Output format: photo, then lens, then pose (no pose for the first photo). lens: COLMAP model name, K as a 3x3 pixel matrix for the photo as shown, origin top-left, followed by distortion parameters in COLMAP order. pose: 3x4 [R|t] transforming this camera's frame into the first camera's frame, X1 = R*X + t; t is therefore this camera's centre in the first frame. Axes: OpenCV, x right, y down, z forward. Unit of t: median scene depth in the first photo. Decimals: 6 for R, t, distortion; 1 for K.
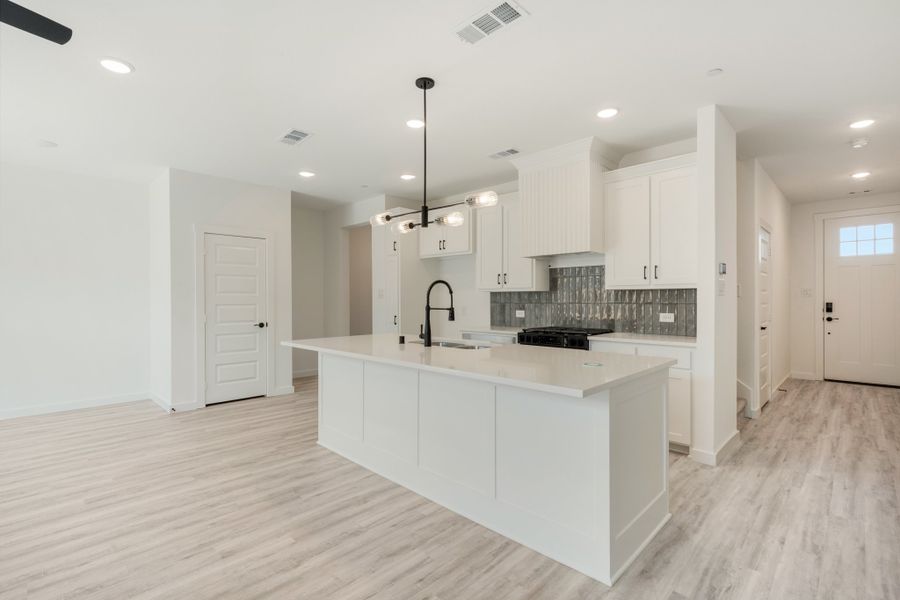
lens RADIAL K [[418.2, 0, 450.0], [0, 418.2, 300.0], [0, 0, 1]] dist [-0.003837, -0.000021]
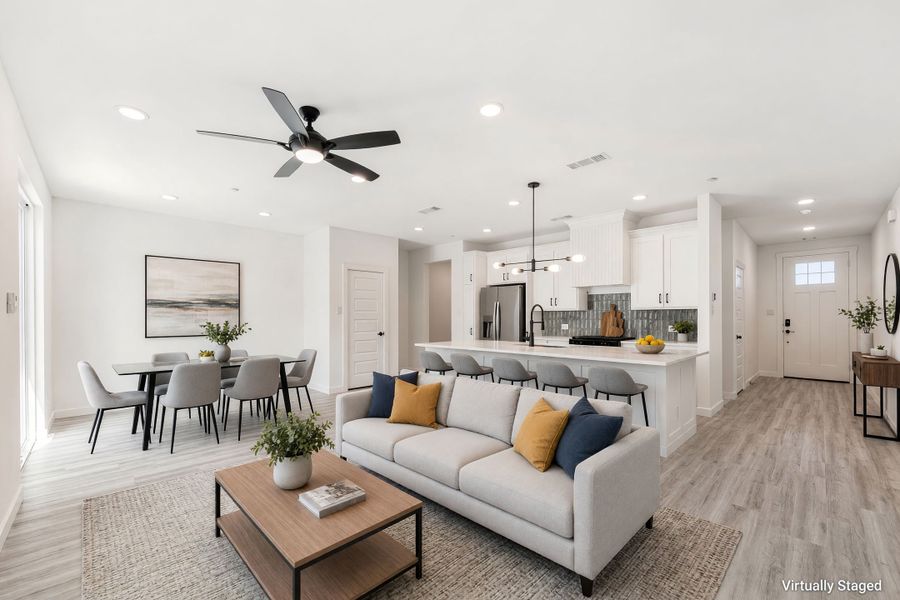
lens RADIAL K [[368.5, 0, 451.7], [0, 368.5, 313.6], [0, 0, 1]] dist [-0.001073, -0.000093]
pose [[0.999942, 0.002754, -0.010422, -0.289191], [-0.002837, 0.999965, -0.007930, 0.001016], [0.010400, 0.007959, 0.999914, -0.356569]]
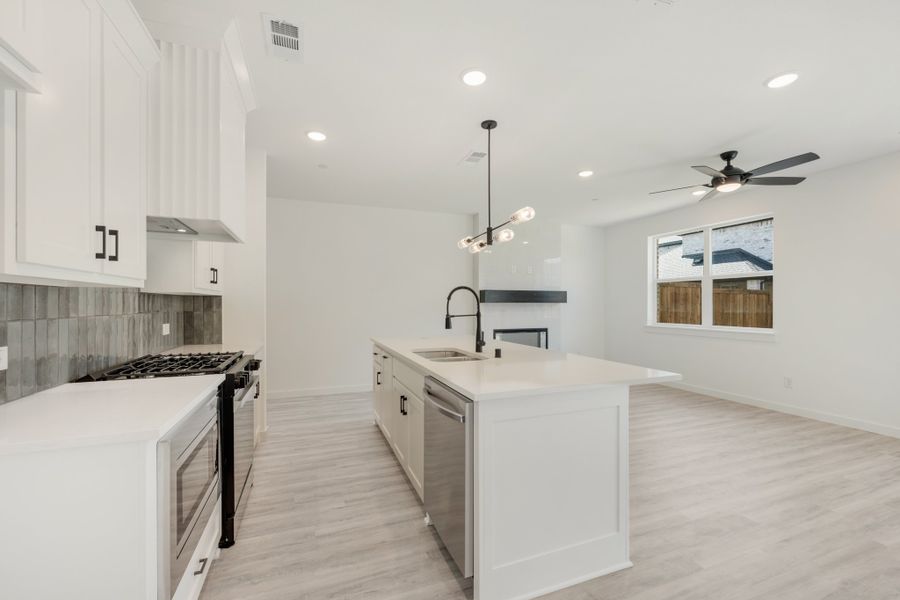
lens RADIAL K [[371.7, 0, 449.0], [0, 371.7, 304.5], [0, 0, 1]] dist [-0.000094, -0.000092]
pose [[-0.908507, 0.003426, 0.417856, -0.314275], [0.004190, 0.999991, 0.000911, -0.005166], [-0.417849, 0.002578, -0.908513, 1.592541]]
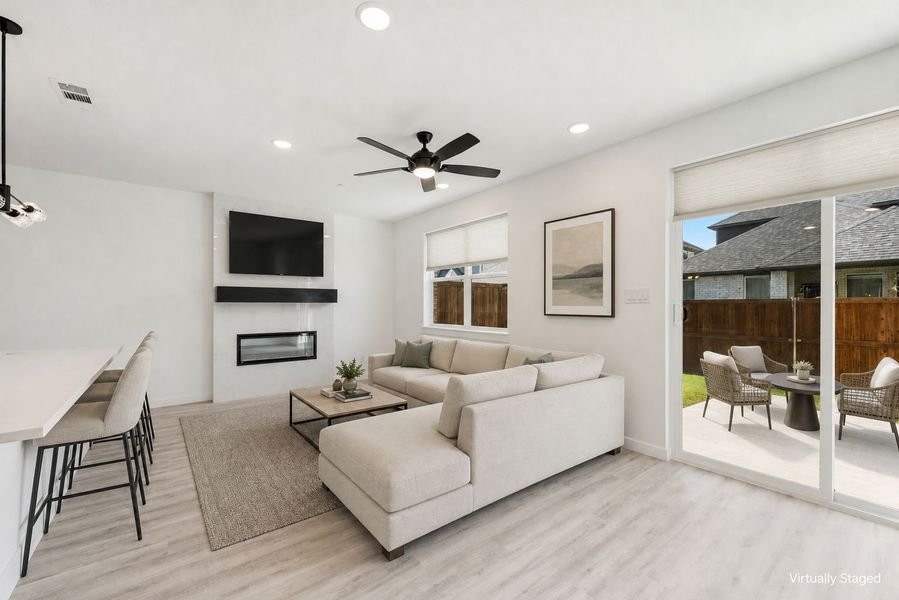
lens RADIAL K [[365.7, 0, 444.2], [0, 365.7, 304.3], [0, 0, 1]] dist [-0.001478, 0.000061]
pose [[-0.990291, 0.002179, 0.138994, -0.747812], [0.002362, 0.999997, 0.001146, -0.002907], [-0.138991, 0.001463, -0.990293, 1.229297]]
